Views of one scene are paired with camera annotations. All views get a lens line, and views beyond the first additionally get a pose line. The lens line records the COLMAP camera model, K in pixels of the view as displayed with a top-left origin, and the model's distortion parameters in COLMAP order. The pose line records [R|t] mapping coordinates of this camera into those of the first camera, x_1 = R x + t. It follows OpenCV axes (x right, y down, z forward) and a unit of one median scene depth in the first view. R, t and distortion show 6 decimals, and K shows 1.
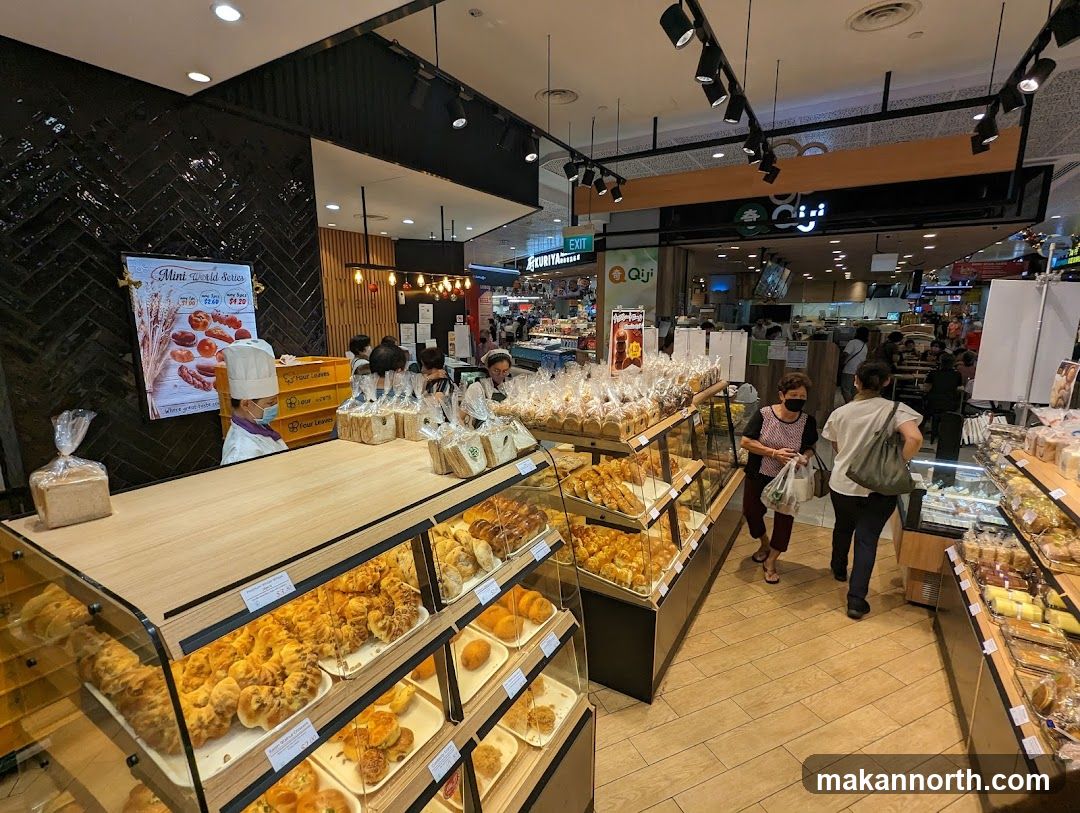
lens RADIAL K [[515.7, 0, 540.8], [0, 515.7, 404.1], [0, 0, 1]] dist [-0.000887, 0.000291]
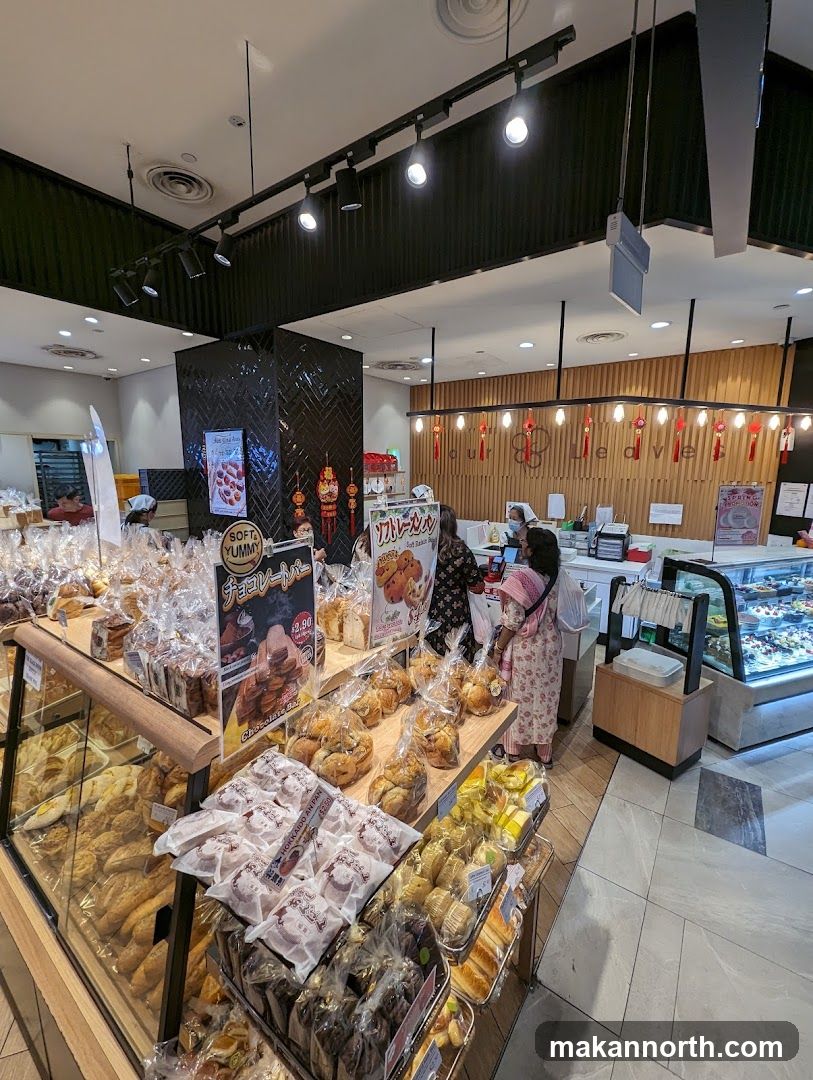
lens RADIAL K [[451.0, 0, 402.7], [0, 451.0, 538.7], [0, 0, 1]] dist [-0.001825, 0.000020]
pose [[-0.092513, 0.165065, -0.981934, 0.747949], [-0.182357, 0.966675, 0.179680, -0.265315], [0.978870, 0.195685, -0.059330, 1.509466]]
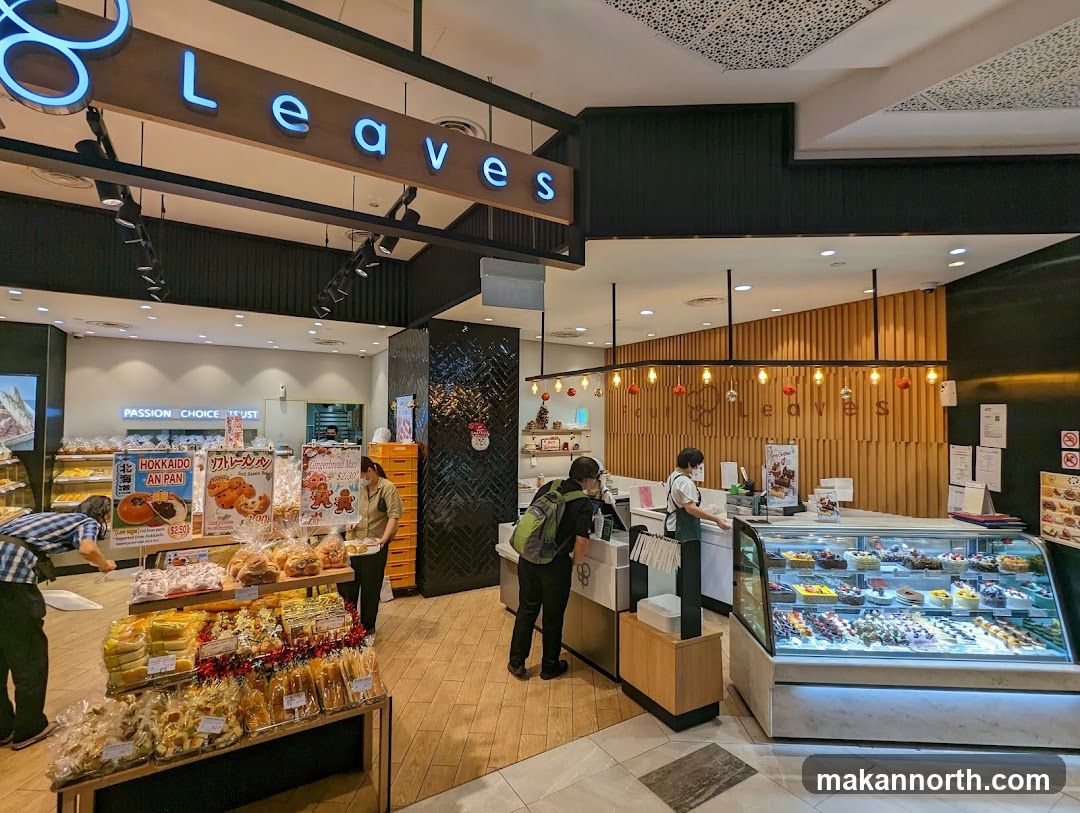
lens RADIAL K [[515.7, 0, 540.8], [0, 515.7, 404.1], [0, 0, 1]] dist [-0.000887, 0.000291]
pose [[-0.460806, -0.034997, -0.886811, 0.901062], [-0.164089, 0.985355, 0.046377, -0.379878], [0.872200, 0.166886, -0.459800, 2.178503]]
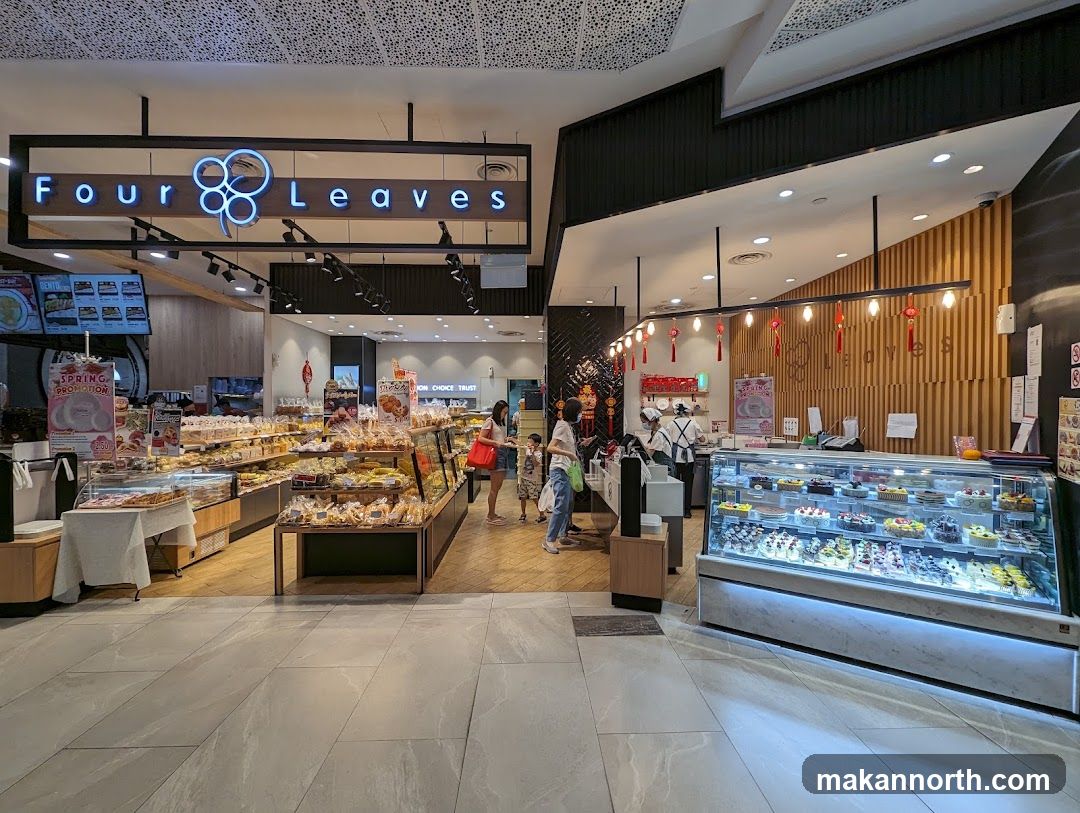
lens RADIAL K [[451.0, 0, 540.0], [0, 451.0, 406.5], [0, 0, 1]] dist [-0.001825, 0.000020]
pose [[-0.840569, -0.001186, -0.541703, 0.671265], [-0.096149, 0.984446, 0.147040, -0.373436], [0.533103, 0.175681, -0.827610, 2.755490]]
